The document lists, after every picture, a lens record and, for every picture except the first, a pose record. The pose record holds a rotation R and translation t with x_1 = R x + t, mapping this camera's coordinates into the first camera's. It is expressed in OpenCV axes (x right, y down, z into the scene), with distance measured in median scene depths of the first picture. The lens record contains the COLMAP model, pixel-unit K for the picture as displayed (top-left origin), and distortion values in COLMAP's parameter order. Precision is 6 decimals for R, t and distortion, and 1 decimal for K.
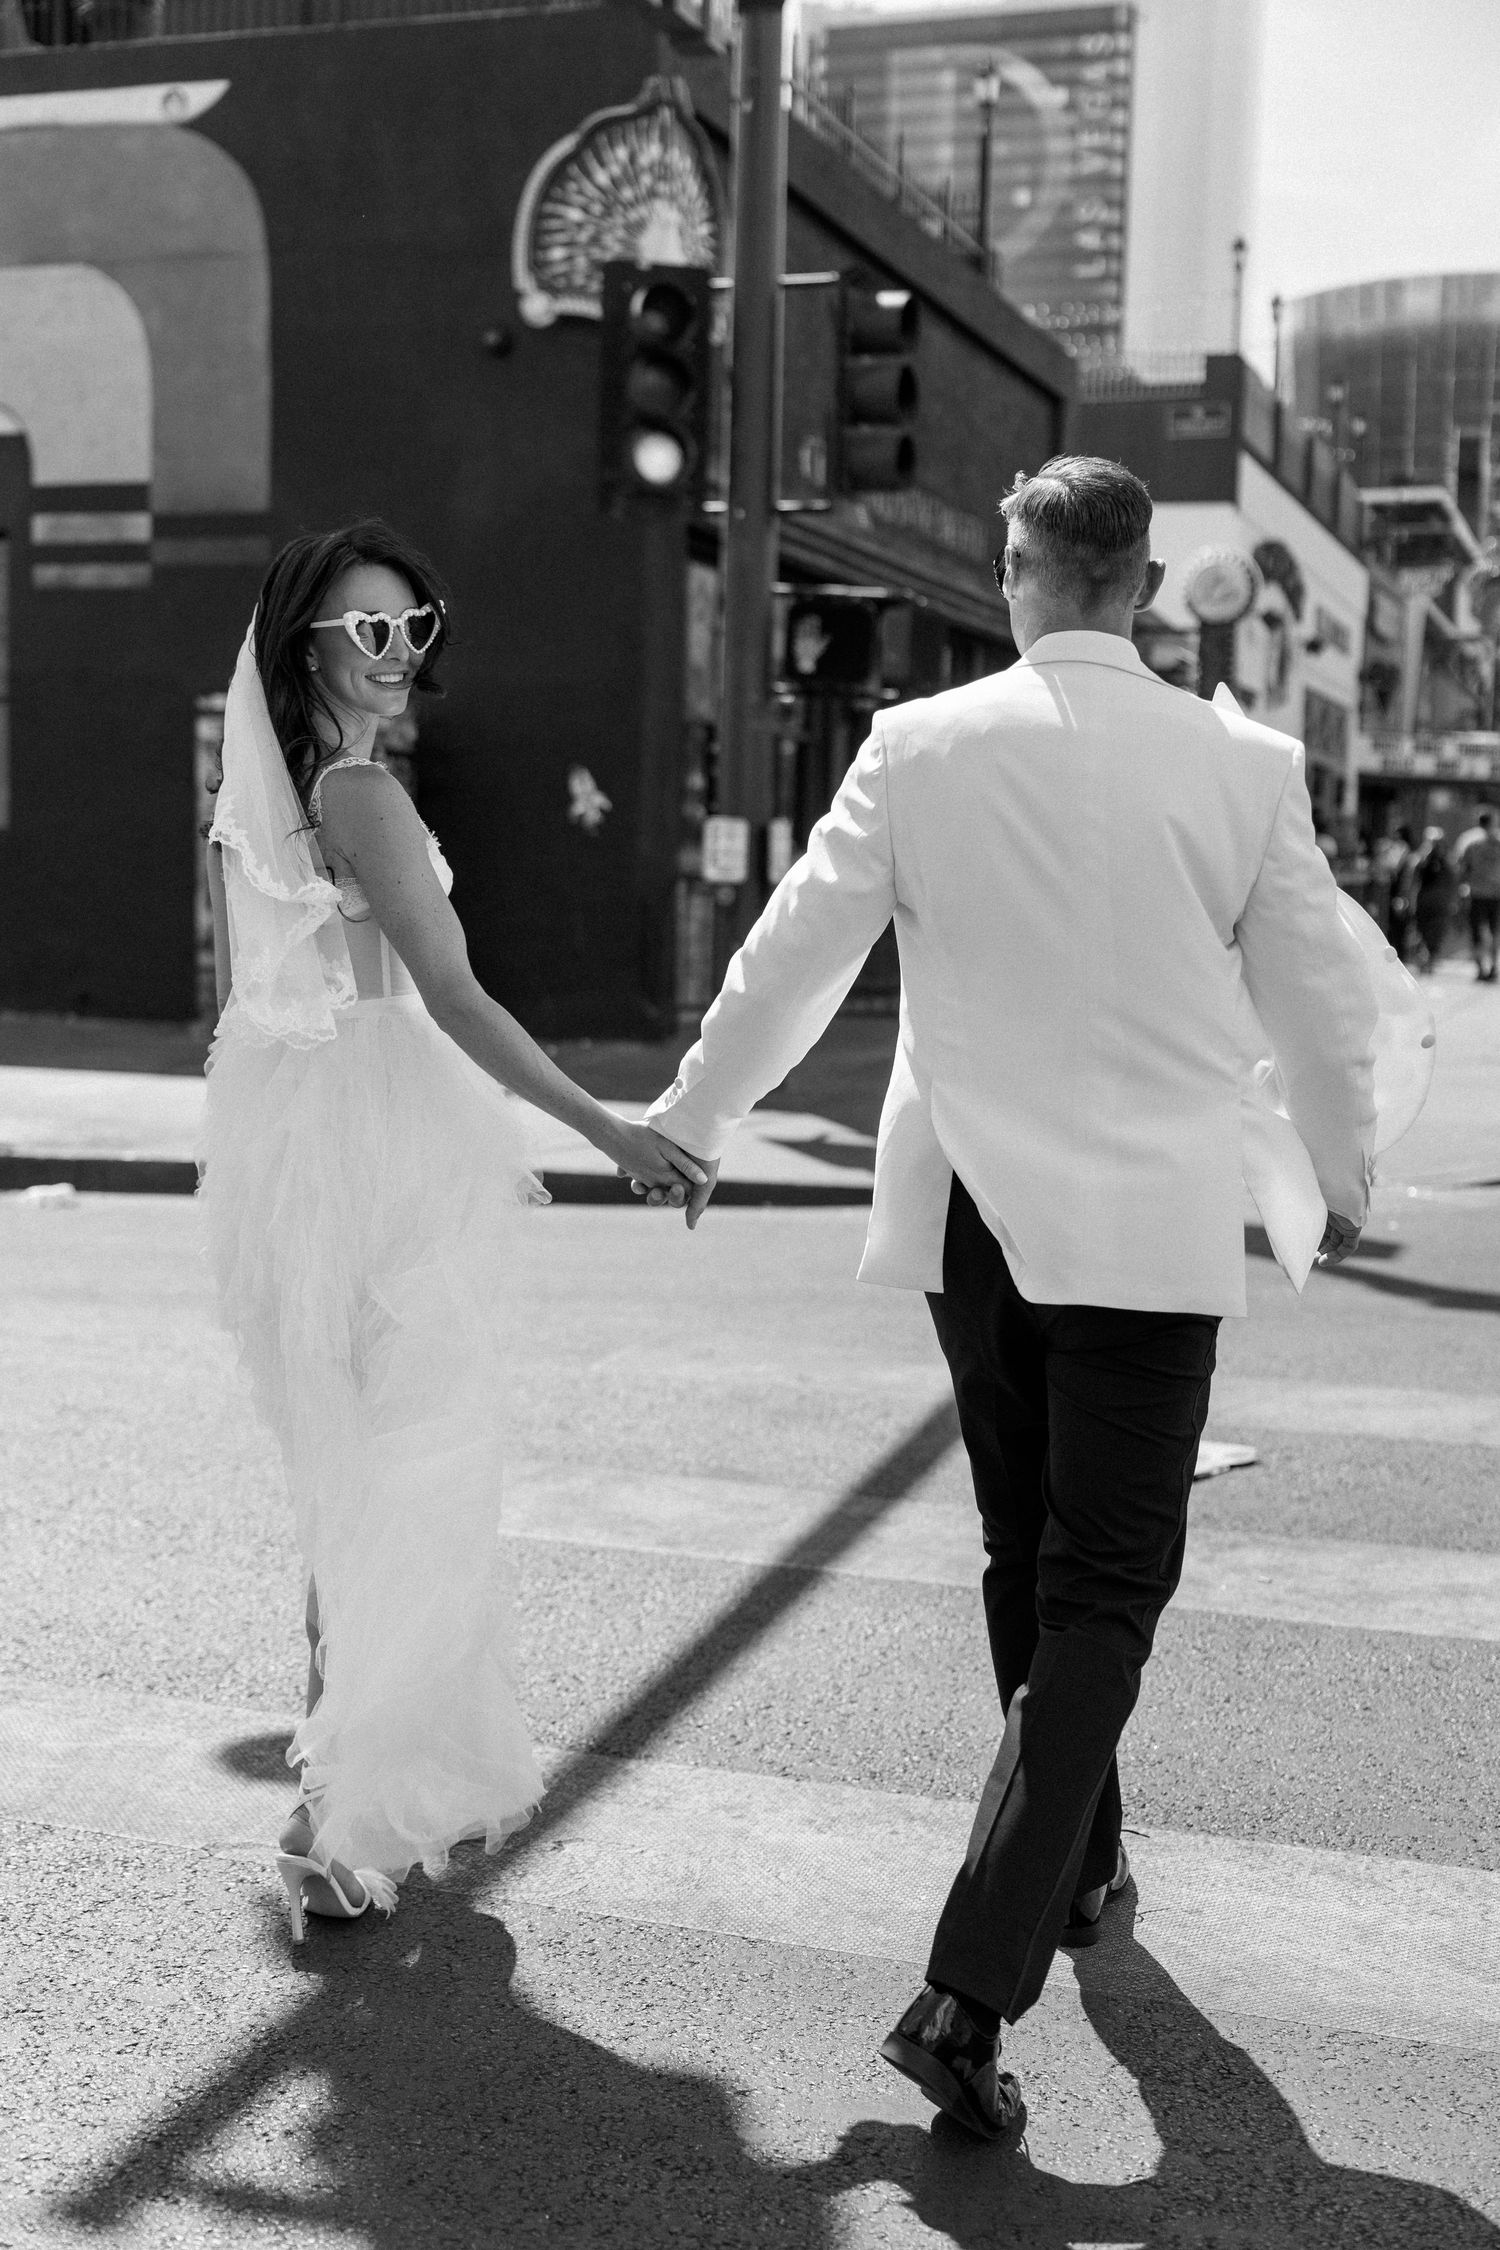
lens RADIAL K [[2725.5, 0, 723.7], [0, 2725.5, 1147.7], [0, 0, 1]] dist [0.000394, 0.023646]
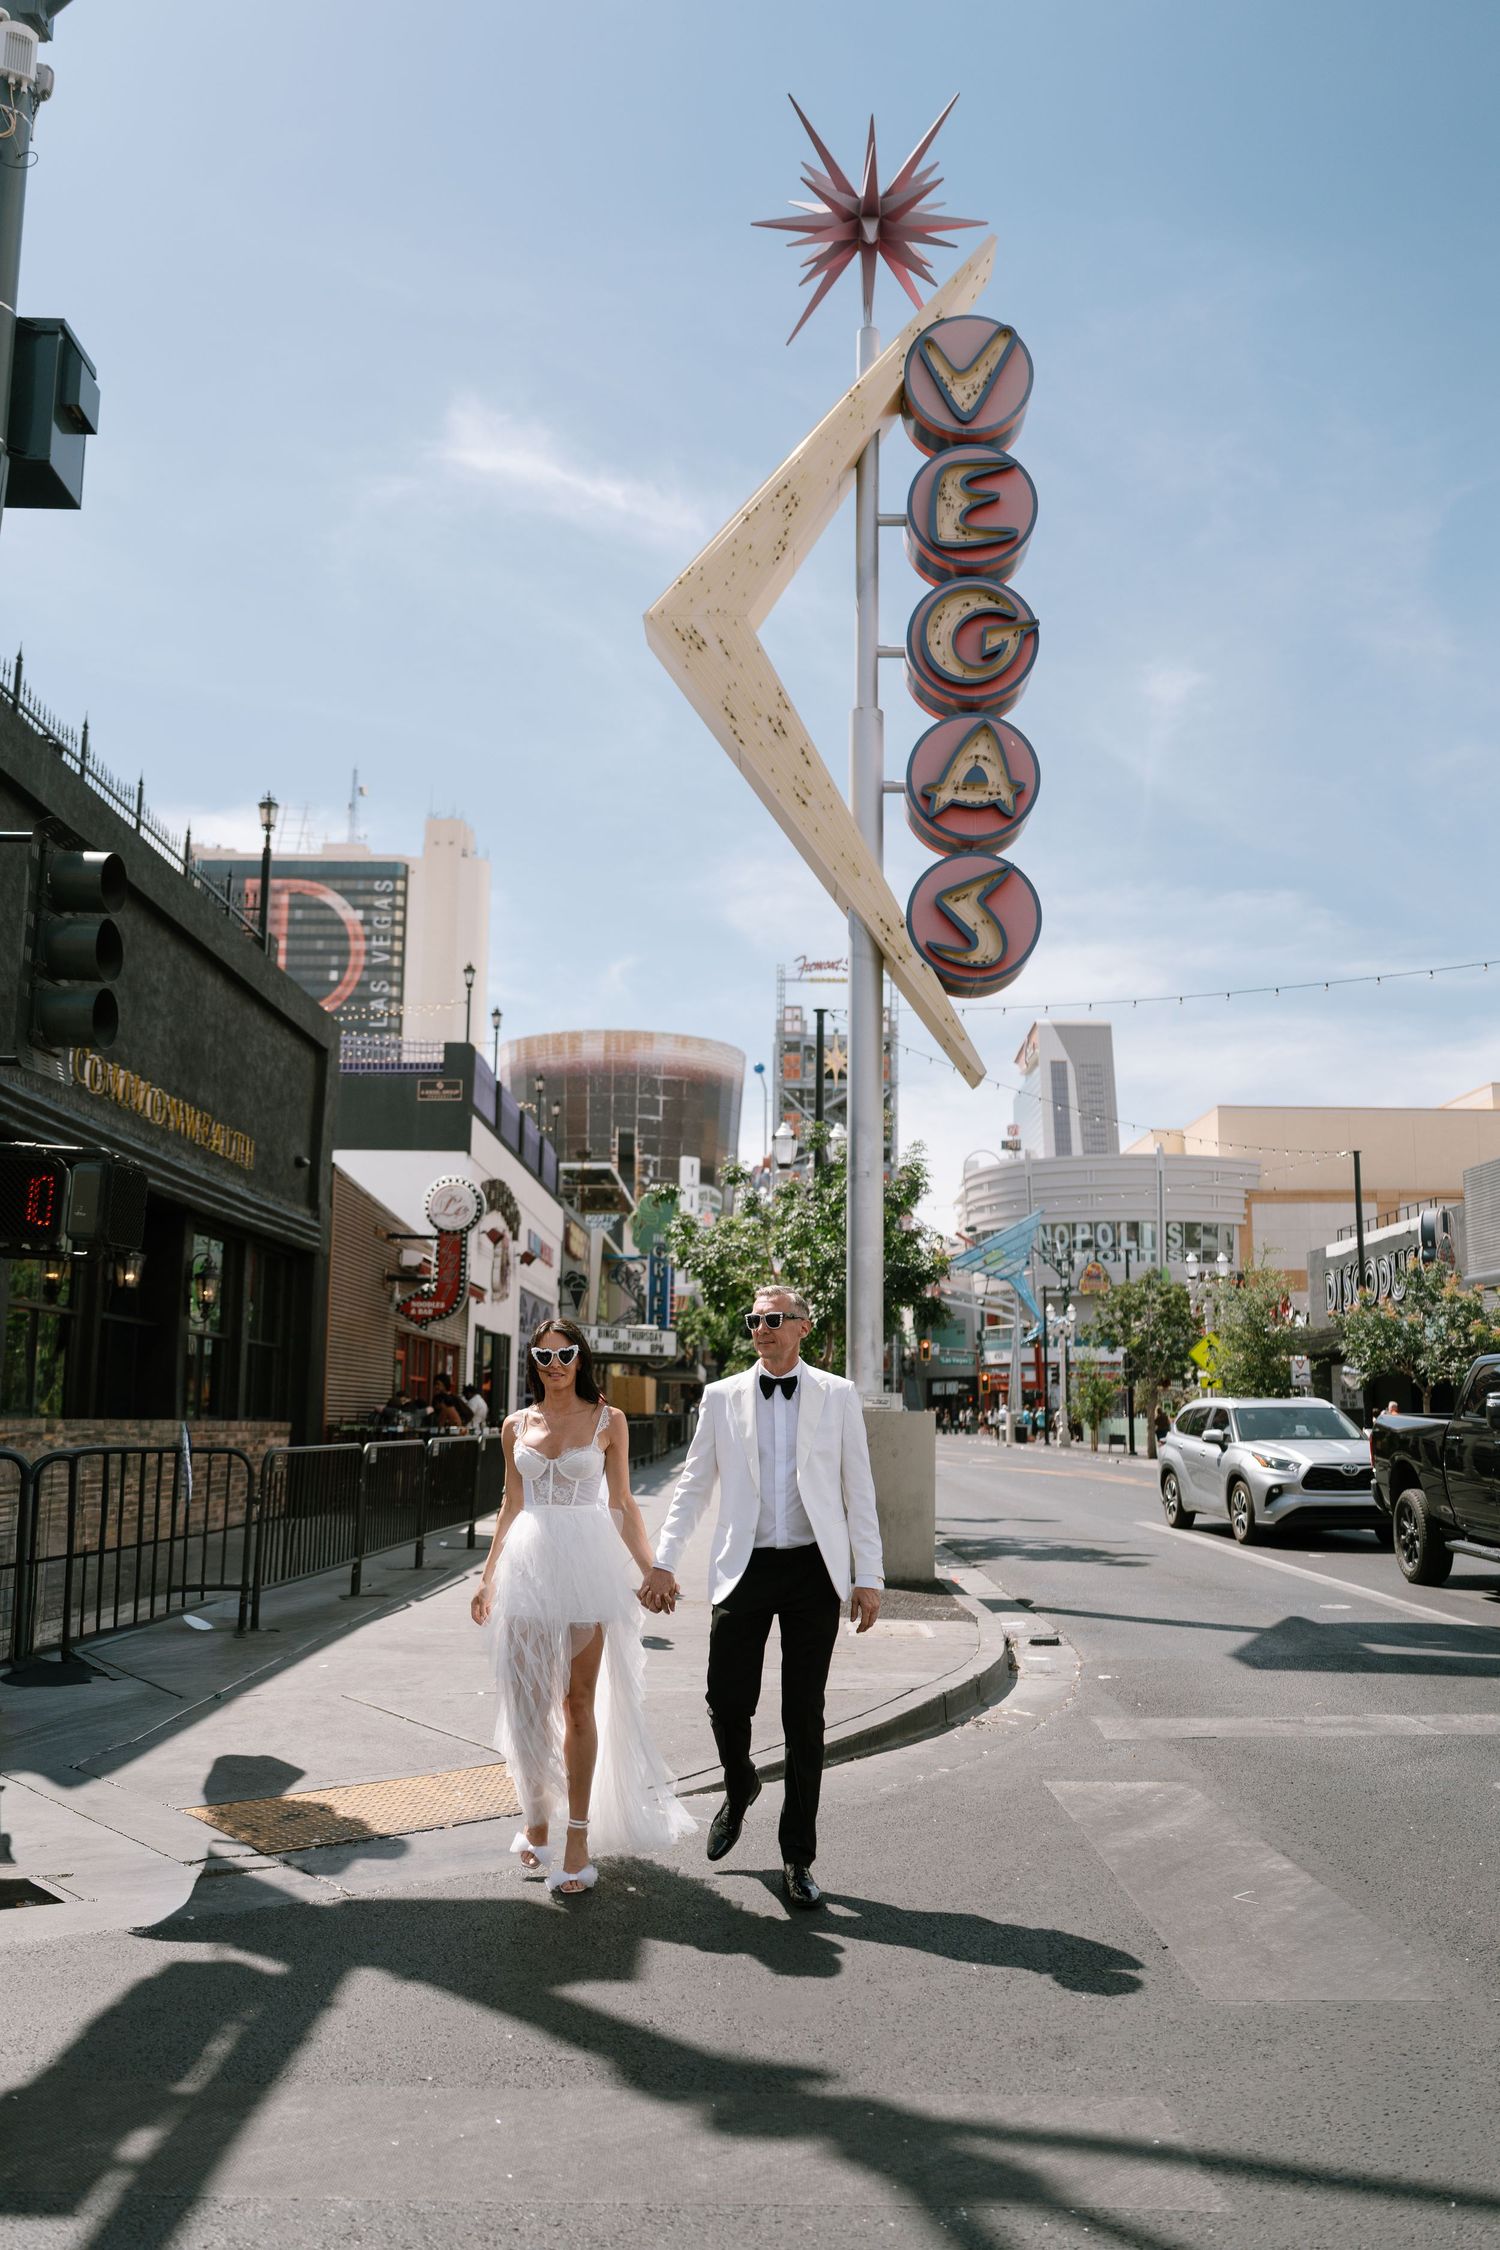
lens RADIAL K [[1832.0, 0, 742.1], [0, 1832.0, 1135.3], [0, 0, 1]] dist [0.006094, -0.002811]
pose [[0.947292, 0.037658, 0.318150, 0.056949], [0.044113, 0.968276, -0.245959, -0.030830], [-0.317319, 0.247030, 0.915579, 0.259189]]
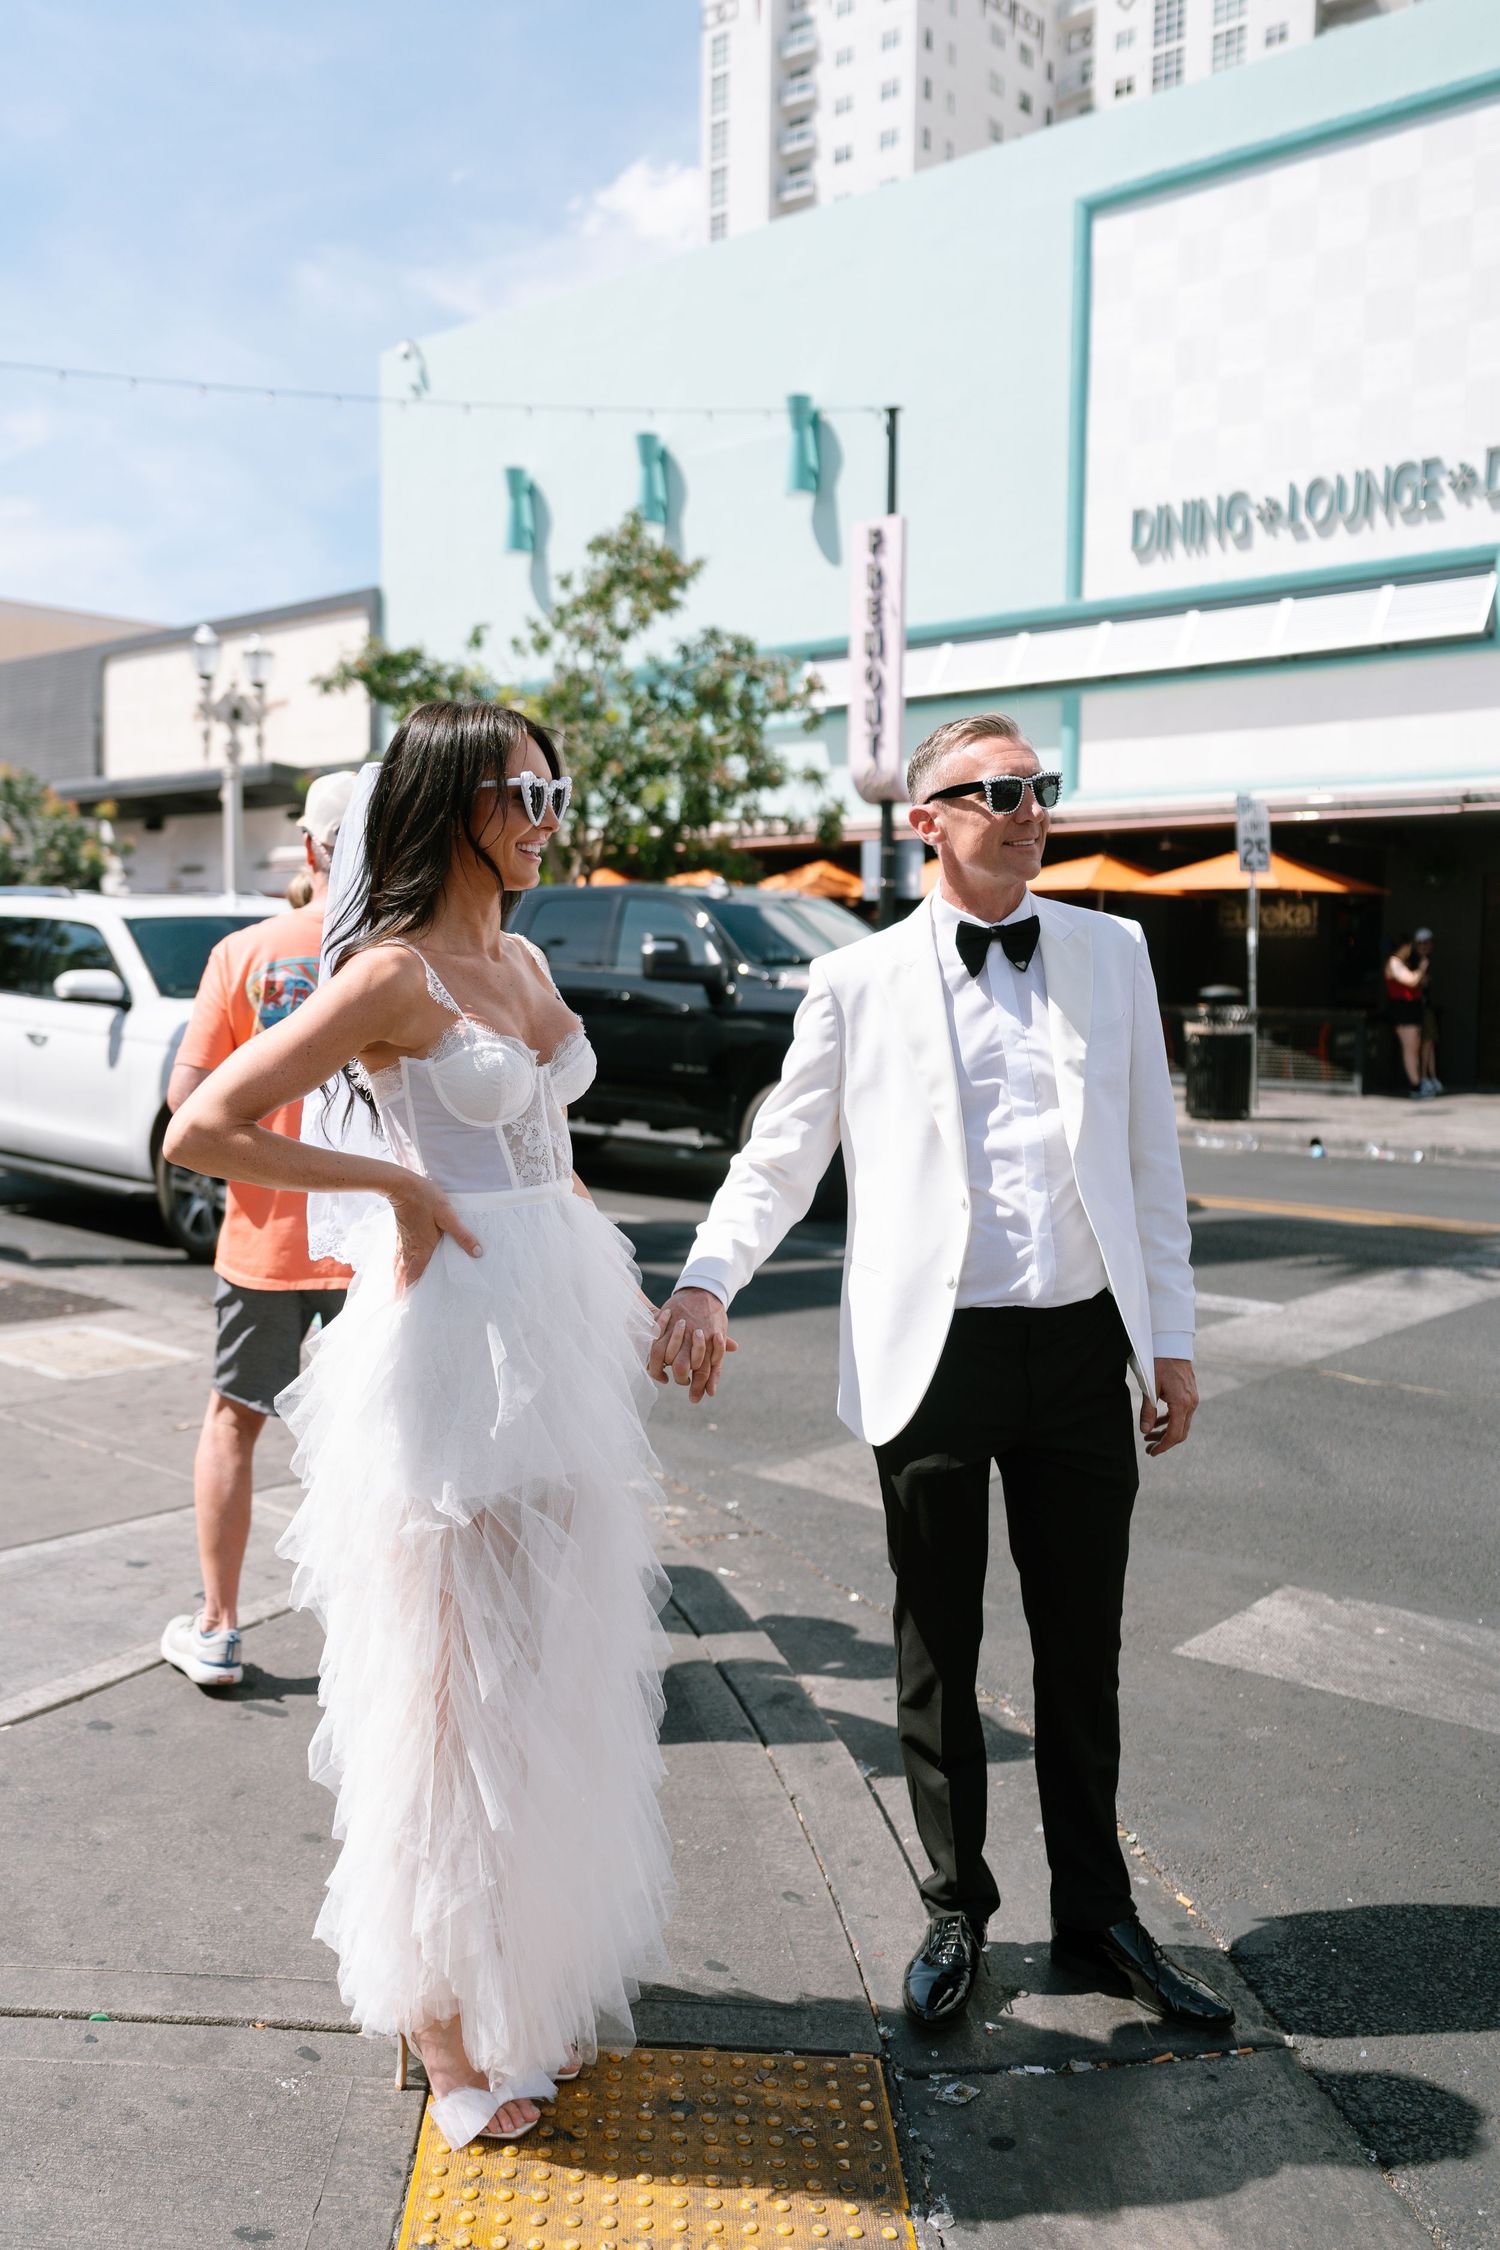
lens RADIAL K [[1874.2, 0, 740.8], [0, 1874.2, 1129.3], [0, 0, 1]] dist [-0.000098, -0.006515]
pose [[0.375411, -0.095965, 0.921877, 0.030090], [0.095052, 0.993368, 0.064699, -0.074076], [-0.921971, 0.063338, 0.382043, 0.620009]]
